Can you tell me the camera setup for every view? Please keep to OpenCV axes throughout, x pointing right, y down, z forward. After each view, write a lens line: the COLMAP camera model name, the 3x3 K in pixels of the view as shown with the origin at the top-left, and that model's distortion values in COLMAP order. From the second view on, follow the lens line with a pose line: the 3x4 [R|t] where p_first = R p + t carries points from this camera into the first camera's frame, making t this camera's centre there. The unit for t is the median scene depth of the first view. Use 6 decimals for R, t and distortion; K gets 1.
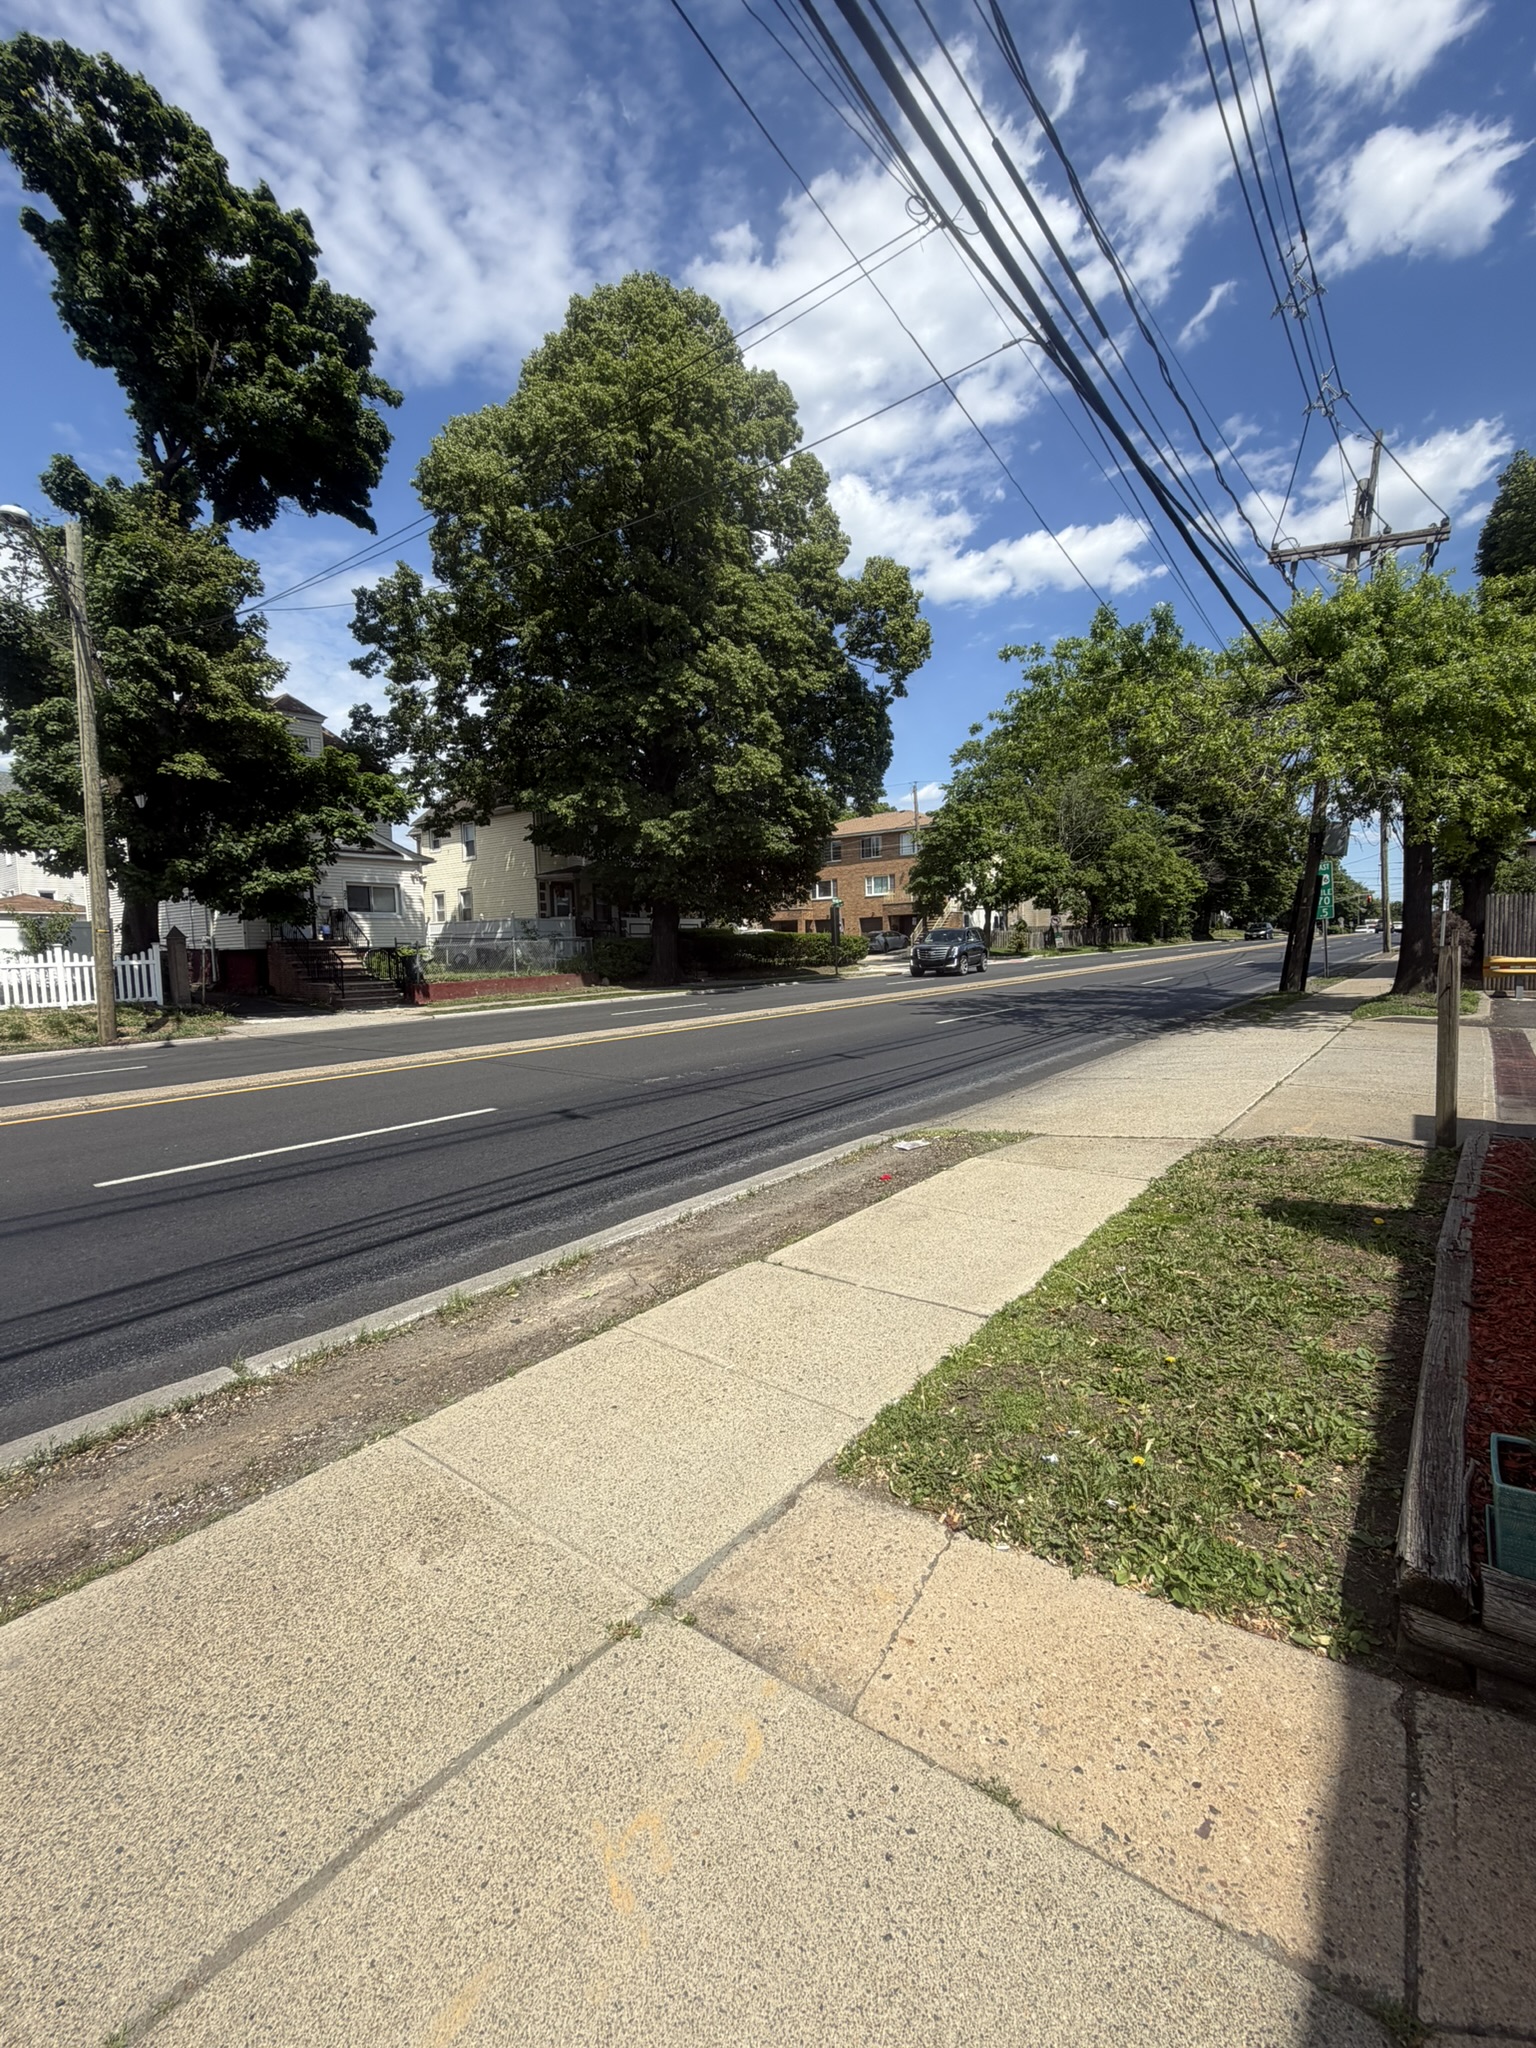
lens RADIAL K [[881.2, 0, 768.0], [0, 881.2, 1024.0], [0, 0, 1]] dist [-0.000280, 0.000483]
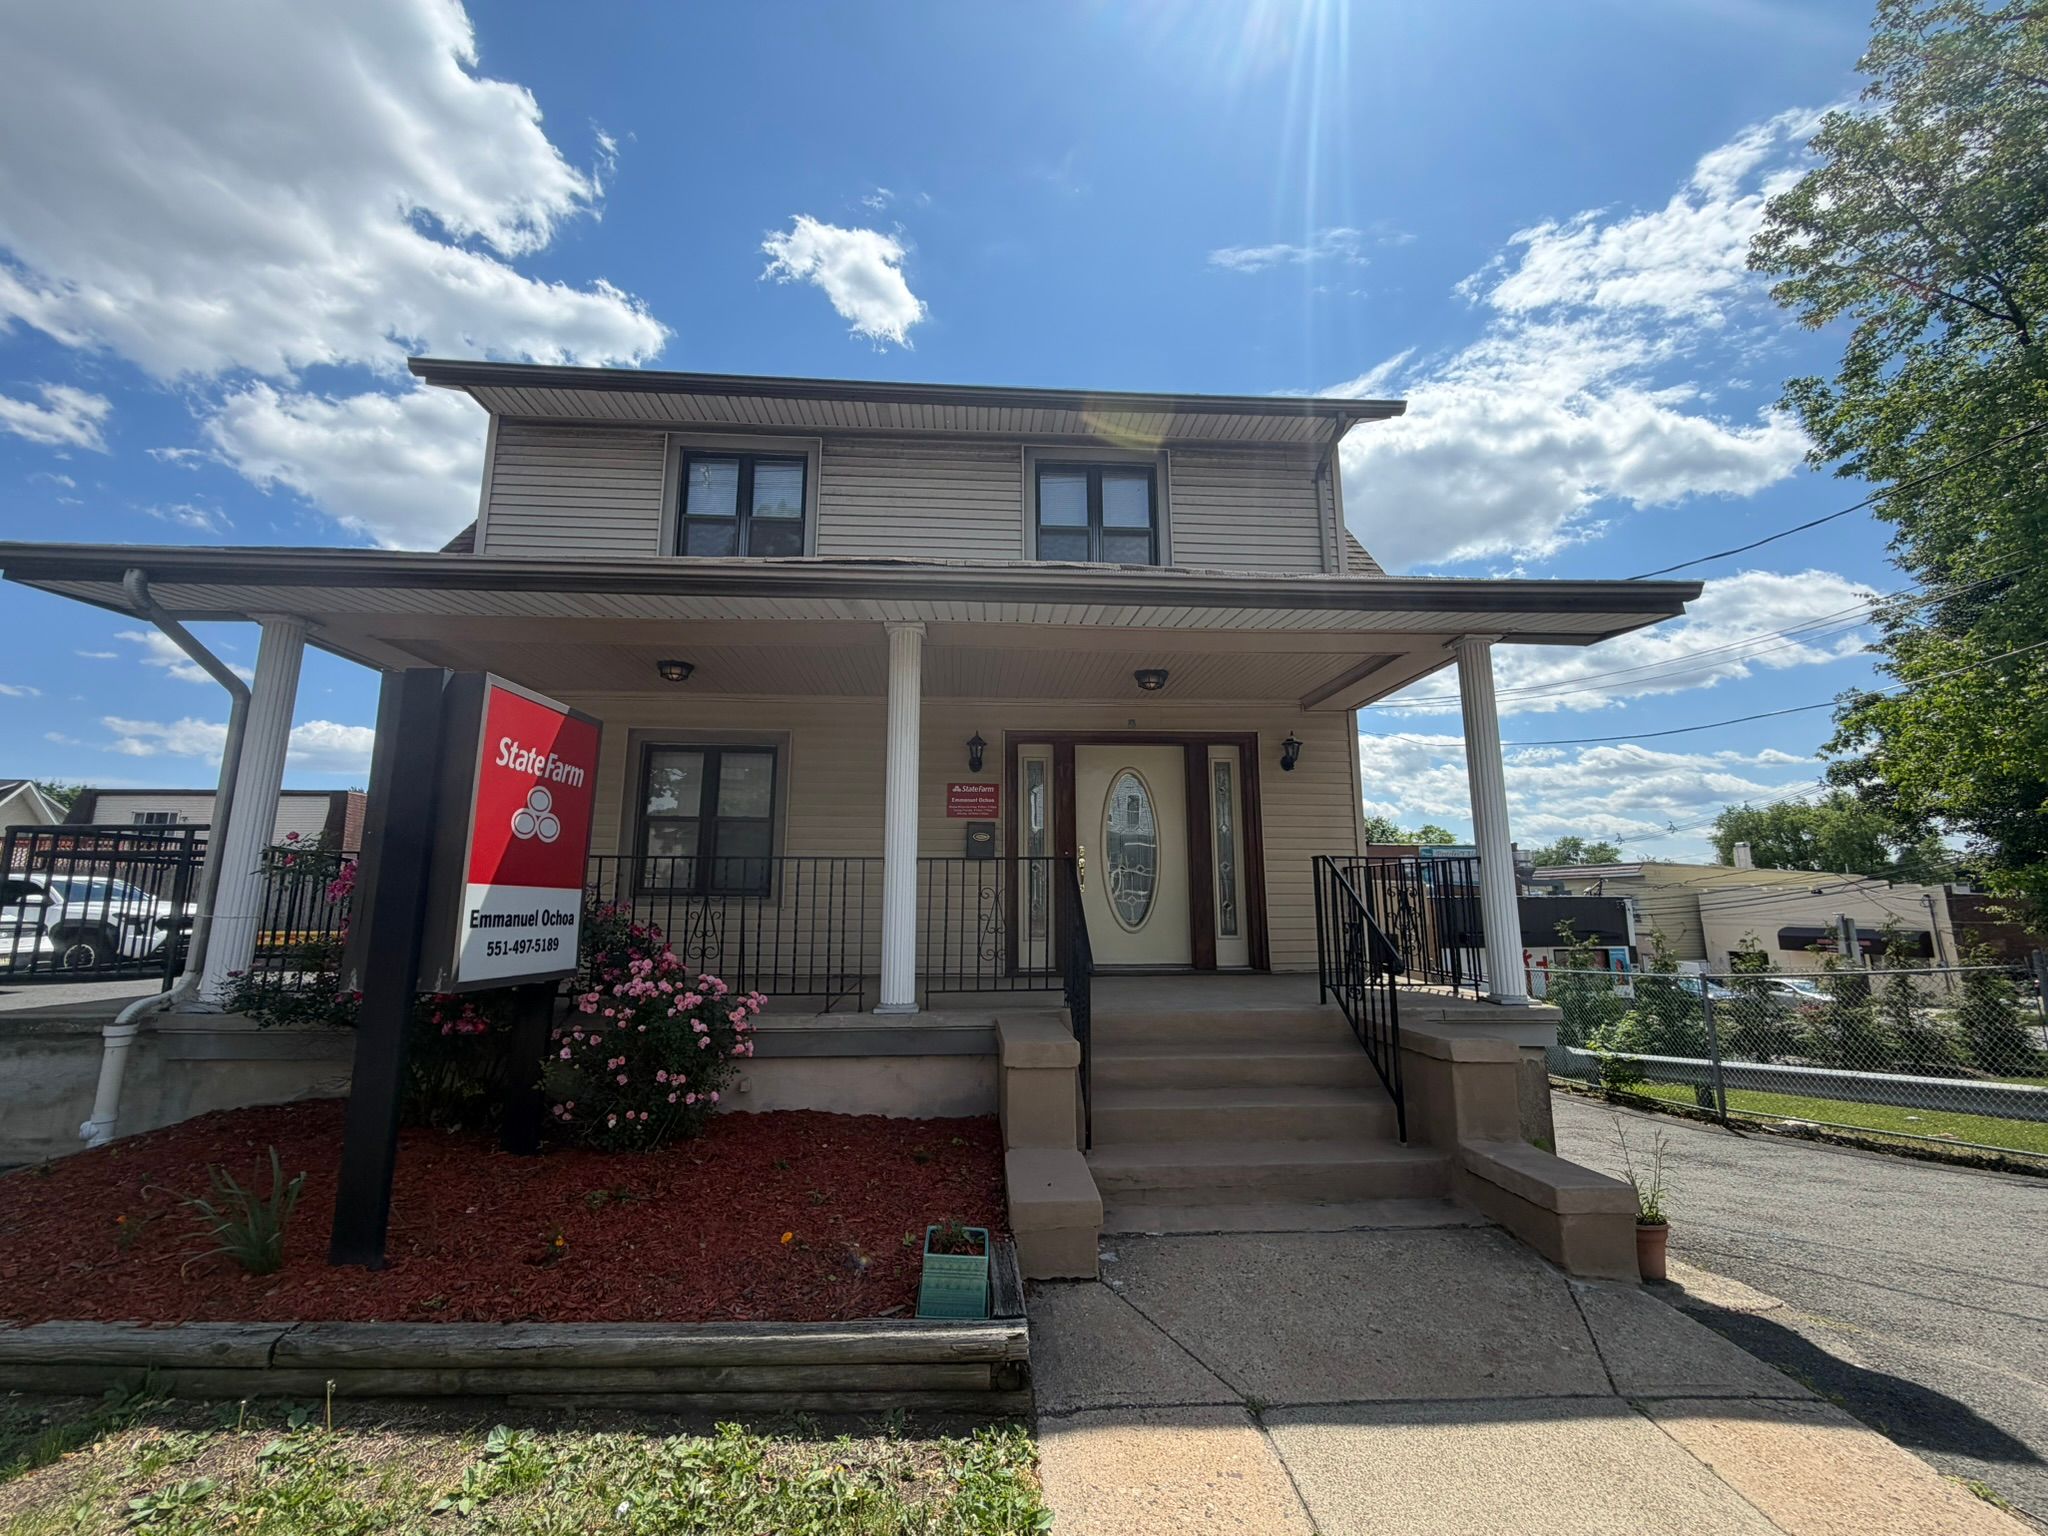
lens RADIAL K [[819.6, 0, 1026.6], [0, 819.6, 763.0], [0, 0, 1]] dist [-0.000108, 0.000154]
pose [[-0.665620, 0.165315, 0.727751, -0.235887], [0.084024, 0.985557, -0.147027, -0.064913], [-0.741546, -0.036716, -0.669897, 1.028824]]
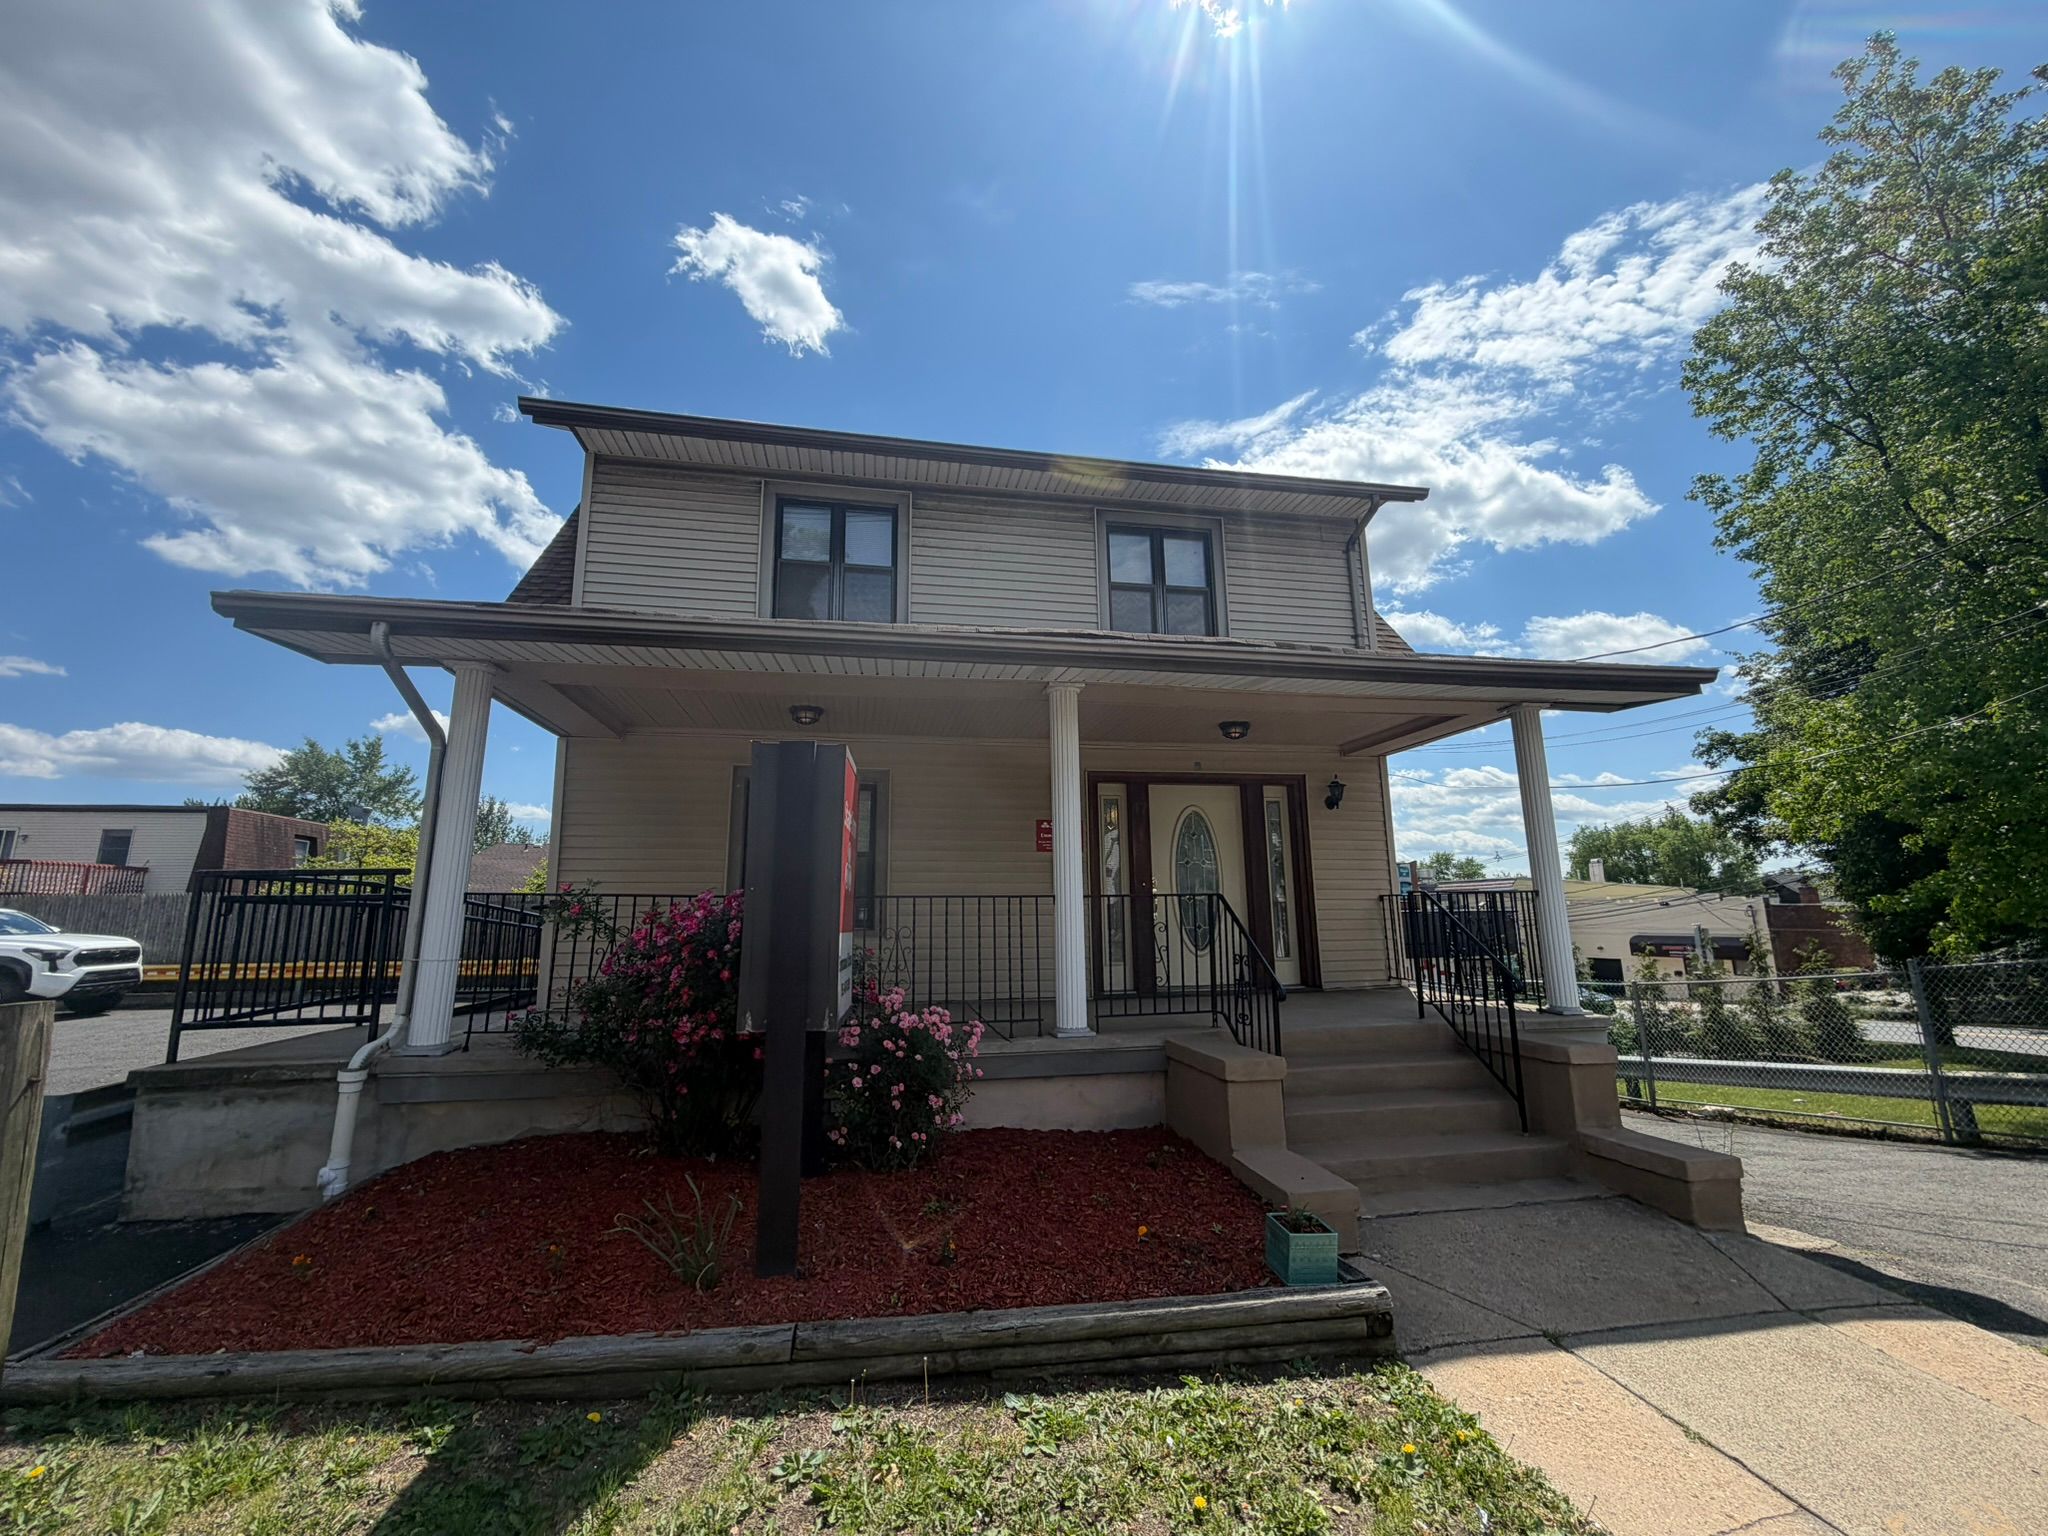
lens RADIAL K [[819.6, 0, 1026.6], [0, 819.6, 763.0], [0, 0, 1]] dist [-0.000108, 0.000154]
pose [[-0.752222, 0.168738, 0.636937, -0.004088], [0.090596, 0.983959, -0.153677, -0.150627], [-0.652651, -0.057895, -0.755443, 1.514688]]
